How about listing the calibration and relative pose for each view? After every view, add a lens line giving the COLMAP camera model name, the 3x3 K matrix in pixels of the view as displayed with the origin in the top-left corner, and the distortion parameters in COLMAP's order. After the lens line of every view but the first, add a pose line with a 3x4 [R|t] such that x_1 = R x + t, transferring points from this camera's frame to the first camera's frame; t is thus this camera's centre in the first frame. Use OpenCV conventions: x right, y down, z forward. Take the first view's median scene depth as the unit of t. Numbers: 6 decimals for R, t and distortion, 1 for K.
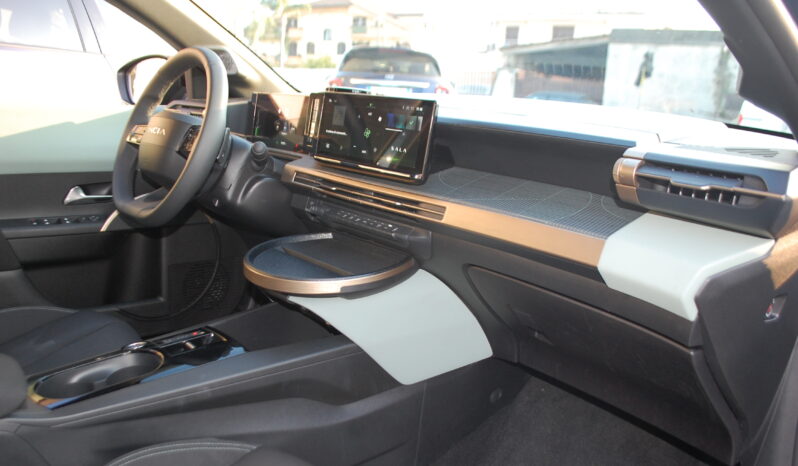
lens RADIAL K [[648.1, 0, 399.0], [0, 648.1, 233.0], [0, 0, 1]] dist [-0.091066, -0.003682]
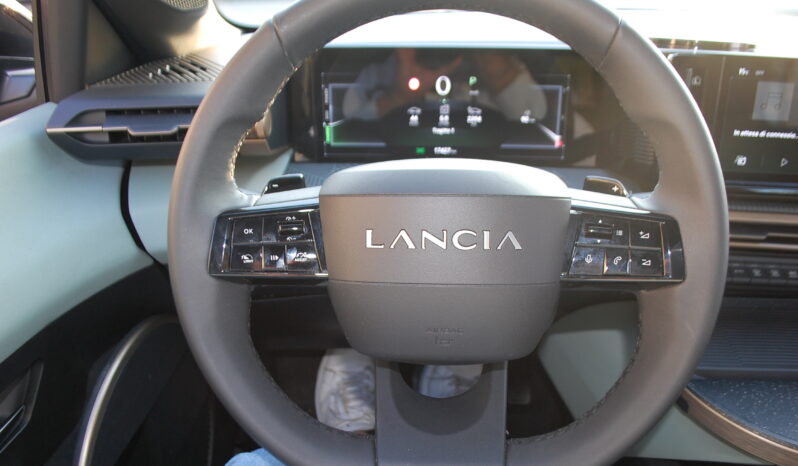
lens RADIAL K [[620.2, 0, 399.0], [0, 620.2, 233.0], [0, 0, 1]] dist [-0.097324, 0.006311]
pose [[0.683642, -0.342572, 0.644421, -0.690366], [0.178388, 0.934642, 0.307607, -0.305165], [-0.707680, -0.095336, 0.700071, 0.936571]]
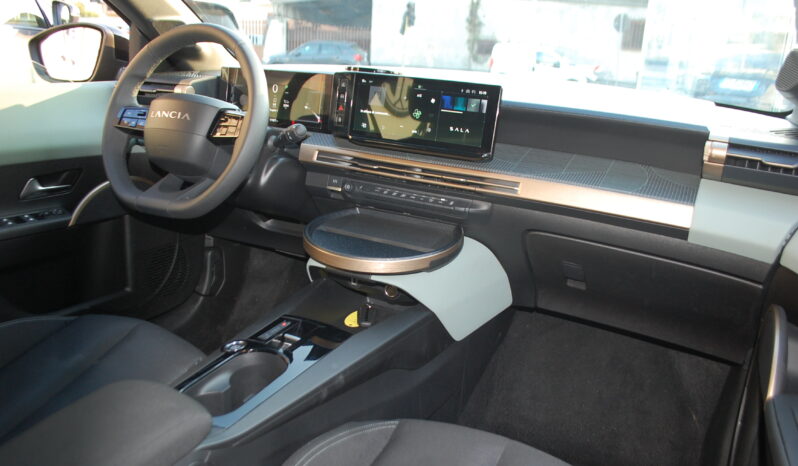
lens RADIAL K [[620.2, 0, 399.0], [0, 620.2, 233.0], [0, 0, 1]] dist [-0.097324, 0.006311]
pose [[0.940810, -0.093233, 0.325860, -0.433856], [0.064329, 0.993066, 0.098400, -0.063892], [-0.332774, -0.071613, 0.940283, 0.047448]]
